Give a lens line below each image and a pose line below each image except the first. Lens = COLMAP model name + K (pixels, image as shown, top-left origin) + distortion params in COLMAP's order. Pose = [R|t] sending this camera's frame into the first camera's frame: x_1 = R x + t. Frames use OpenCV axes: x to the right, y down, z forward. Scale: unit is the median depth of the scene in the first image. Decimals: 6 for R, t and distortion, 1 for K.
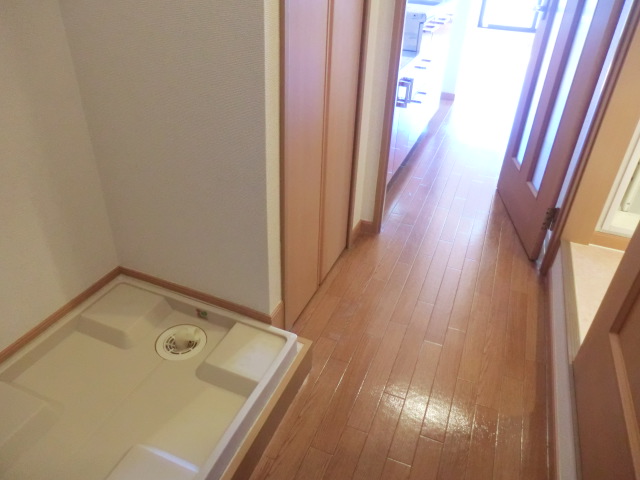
lens RADIAL K [[465.3, 0, 327.0], [0, 465.3, 229.8], [0, 0, 1]] dist [-0.075957, 0.080273]
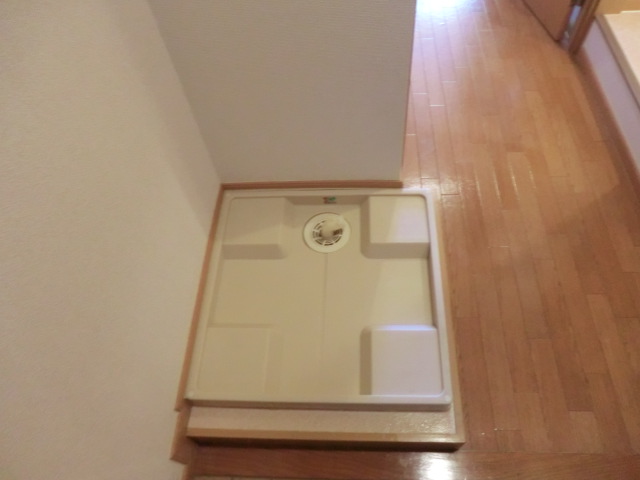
lens RADIAL K [[465.3, 0, 327.0], [0, 465.3, 229.8], [0, 0, 1]] dist [-0.075957, 0.080273]
pose [[0.933930, -0.343056, 0.100440, -0.409830], [0.272519, 0.865159, 0.420991, -0.199880], [-0.231320, -0.365804, 0.901487, 0.049167]]
